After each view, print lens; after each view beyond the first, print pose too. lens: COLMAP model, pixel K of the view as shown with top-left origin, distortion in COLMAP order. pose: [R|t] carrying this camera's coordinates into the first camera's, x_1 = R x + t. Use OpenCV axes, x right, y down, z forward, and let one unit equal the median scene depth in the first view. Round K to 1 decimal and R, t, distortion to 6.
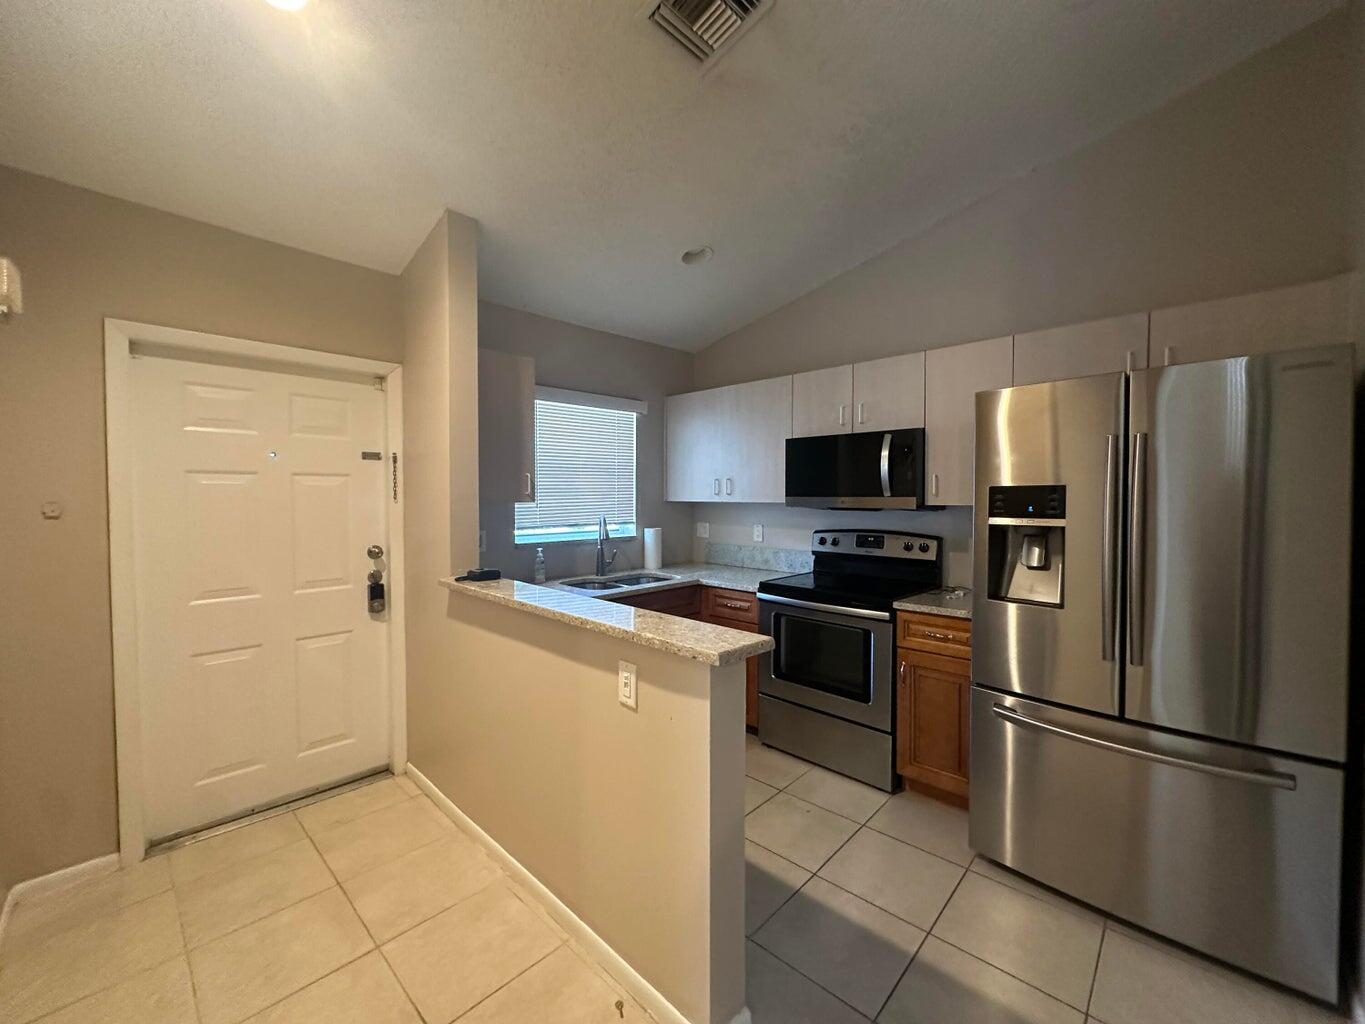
lens RADIAL K [[544.0, 0, 681.4], [0, 544.0, 504.4], [0, 0, 1]] dist [-0.007184, 0.000161]
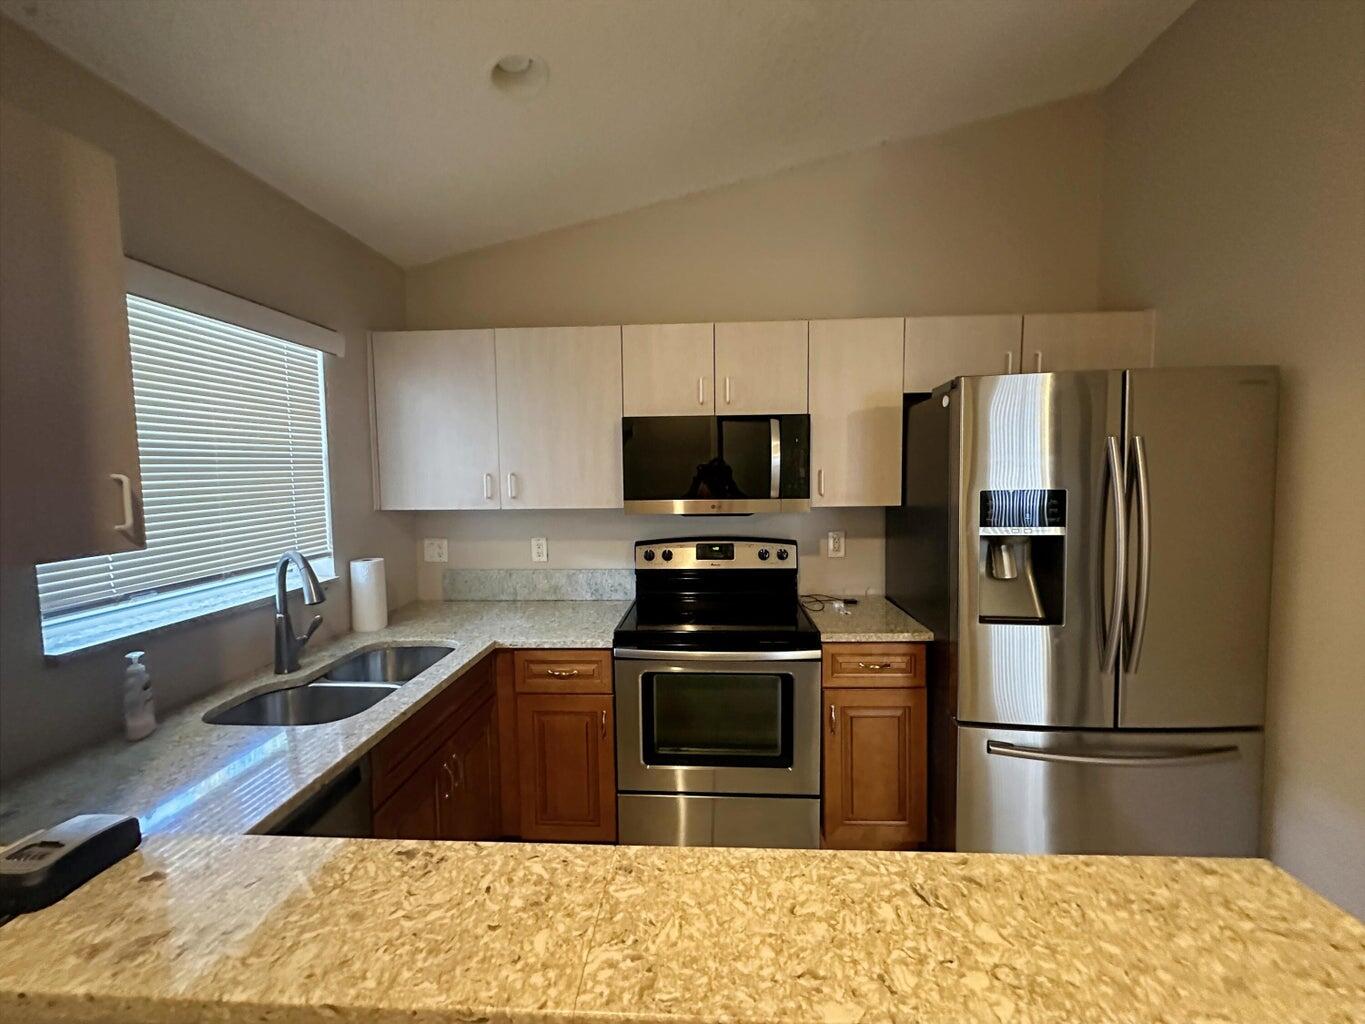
lens RADIAL K [[544.0, 0, 682.6], [0, 544.0, 505.5], [0, 0, 1]] dist [-0.007184, 0.000161]
pose [[0.751430, -0.050714, 0.657861, -0.211023], [0.024905, 0.998511, 0.048527, -0.039399], [-0.659343, -0.020081, 0.751574, 0.421598]]
